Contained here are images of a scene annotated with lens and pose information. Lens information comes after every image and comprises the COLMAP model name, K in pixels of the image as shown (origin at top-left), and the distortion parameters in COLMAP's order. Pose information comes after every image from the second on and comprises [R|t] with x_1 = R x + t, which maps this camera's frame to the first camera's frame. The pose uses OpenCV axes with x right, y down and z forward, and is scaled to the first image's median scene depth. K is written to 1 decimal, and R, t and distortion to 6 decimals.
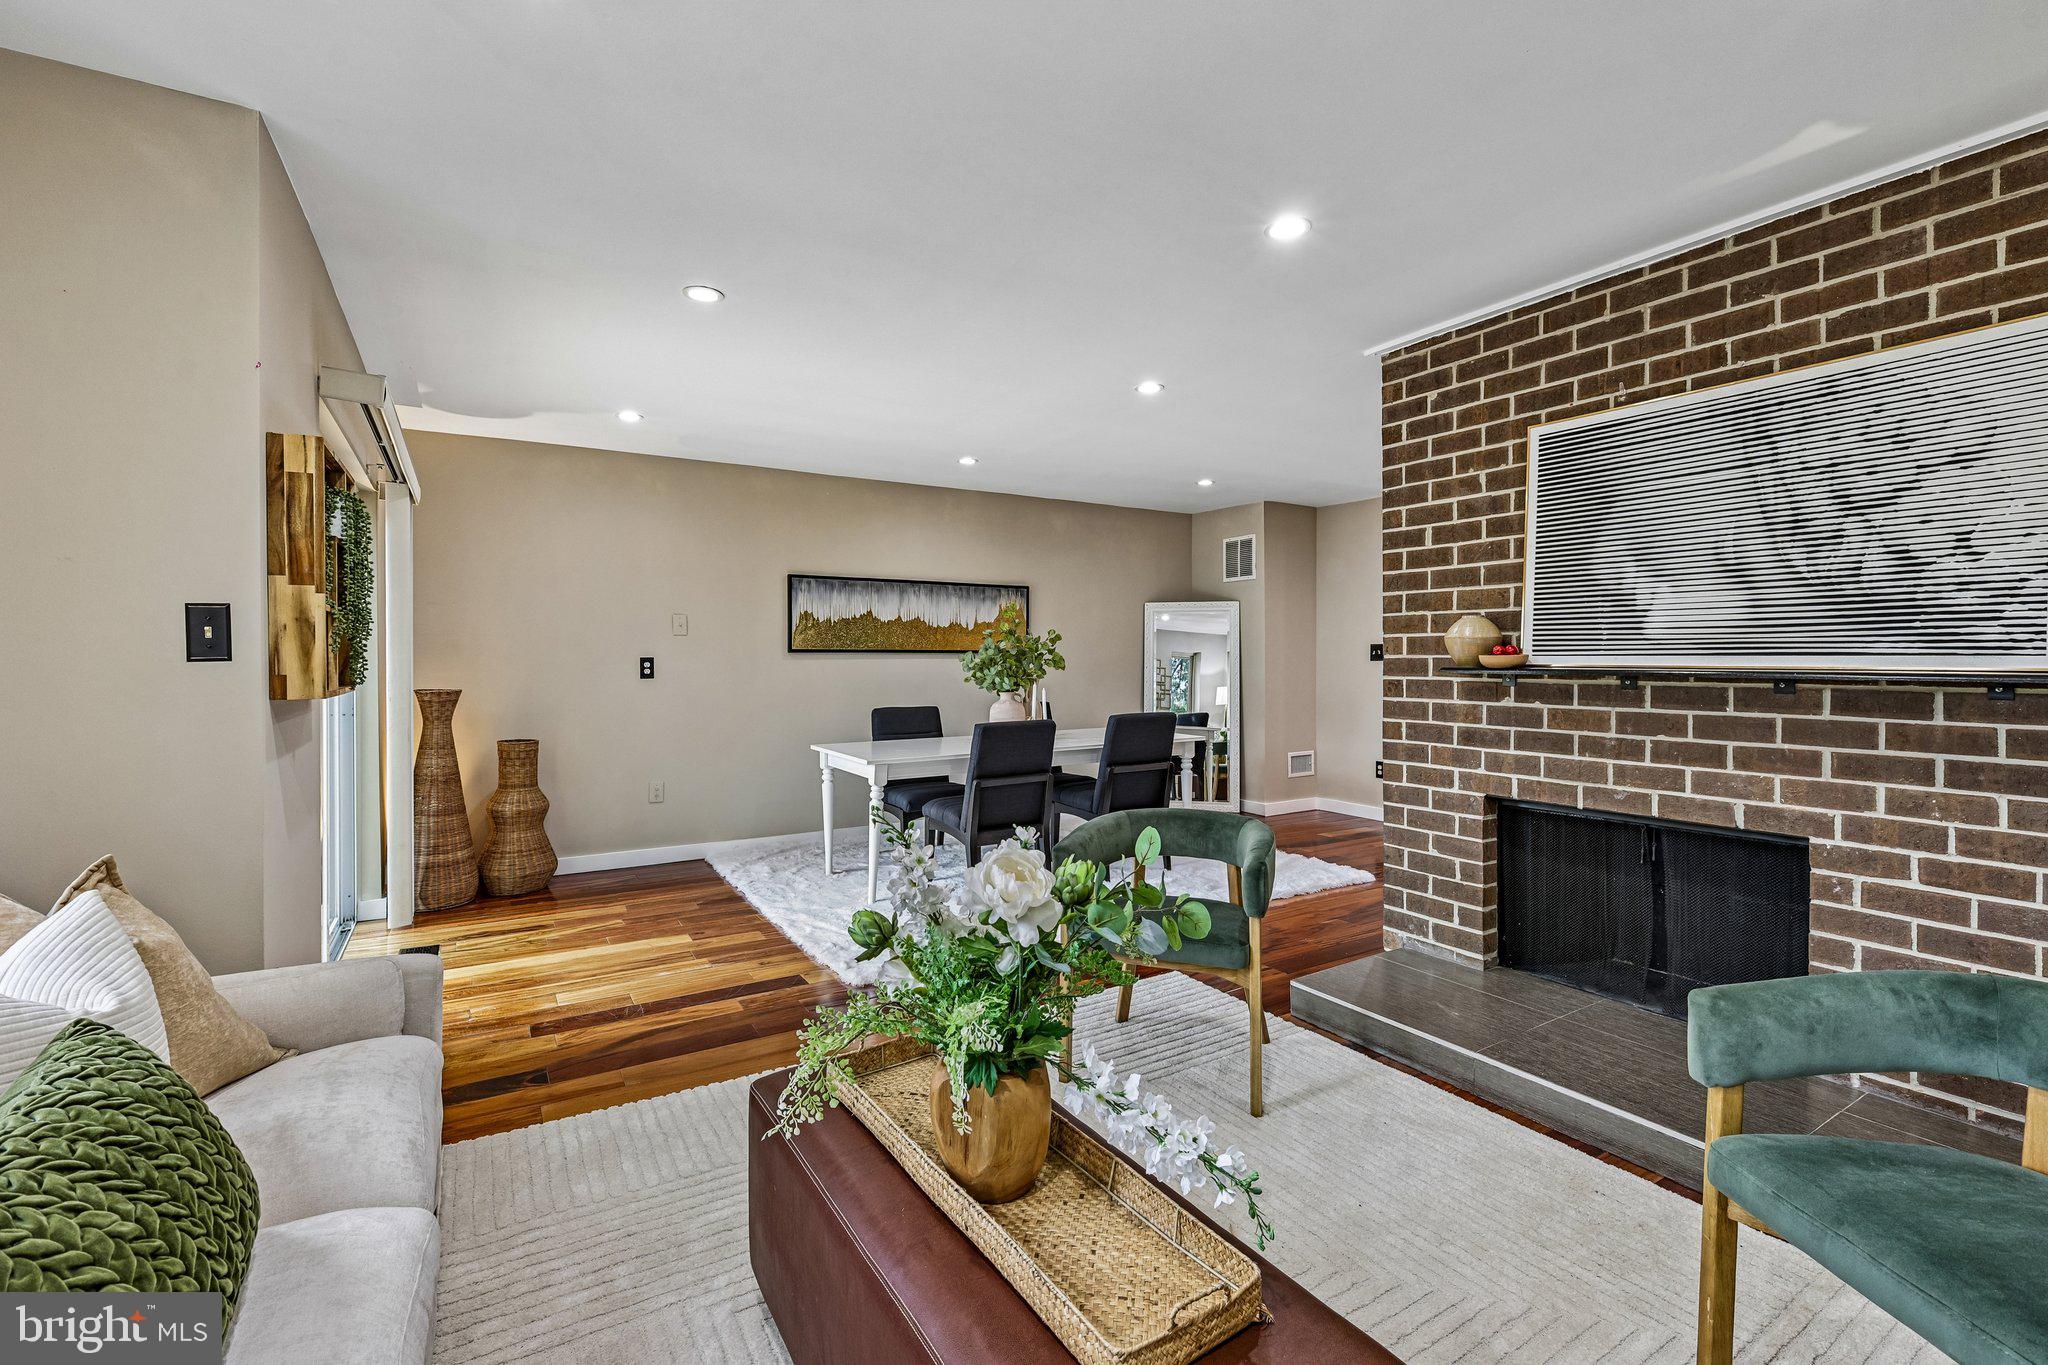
lens RADIAL K [[894.7, 0, 1008.4], [0, 894.7, 663.5], [0, 0, 1]] dist [0.003384, -0.000251]
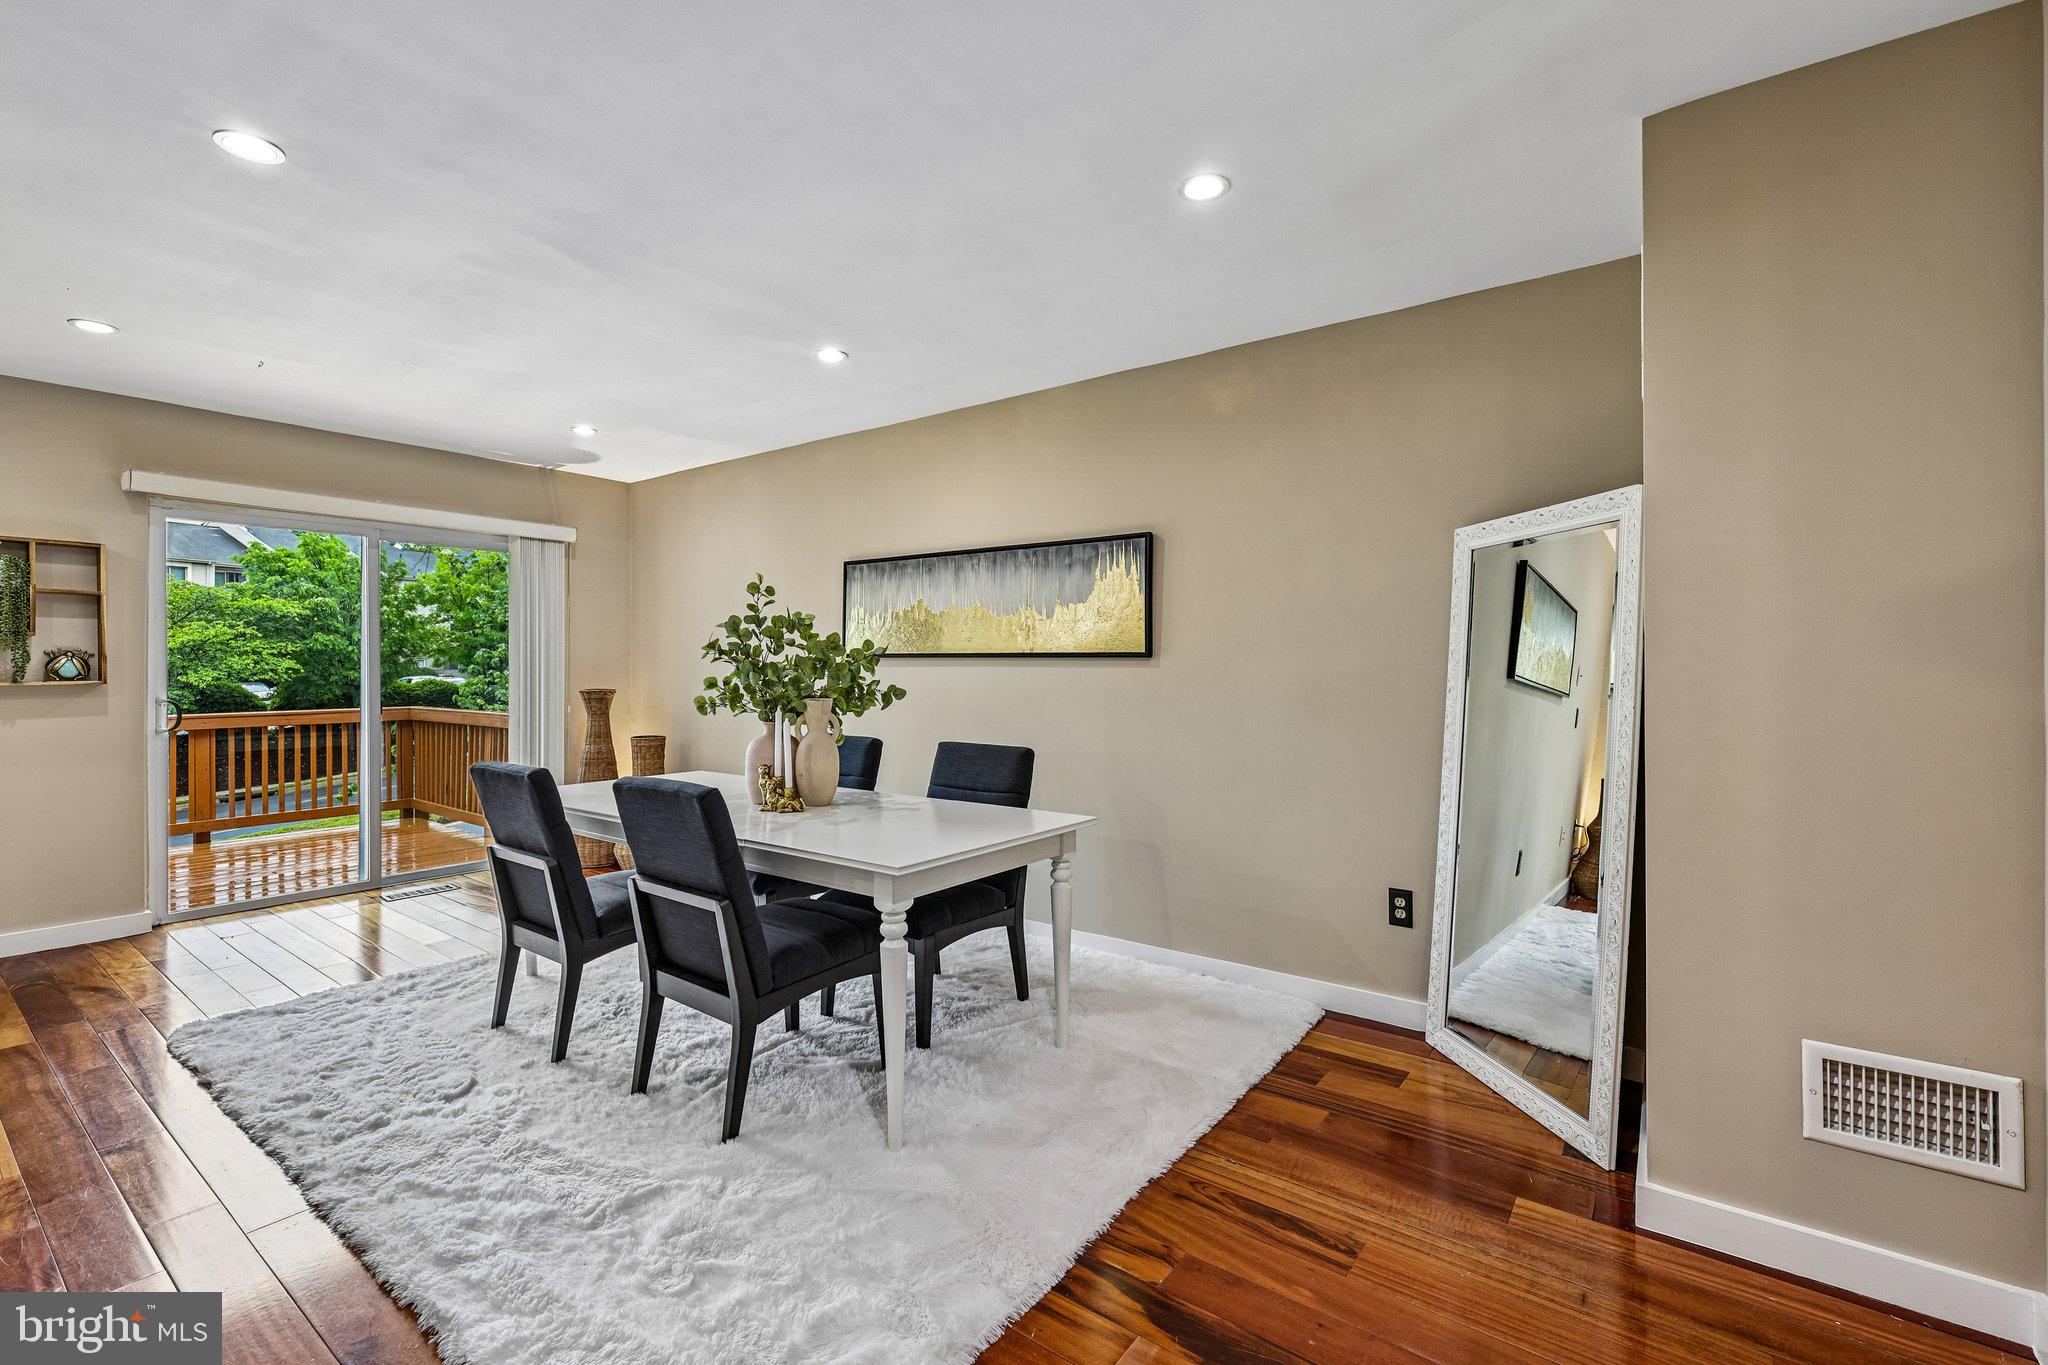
lens RADIAL K [[894.7, 0, 1033.0], [0, 894.7, 671.0], [0, 0, 1]] dist [0.003384, -0.000251]
pose [[0.381754, 0.009704, -0.924213, 1.073226], [-0.008820, 0.999938, 0.006856, -0.013578], [0.924222, 0.005535, 0.381816, 1.601871]]
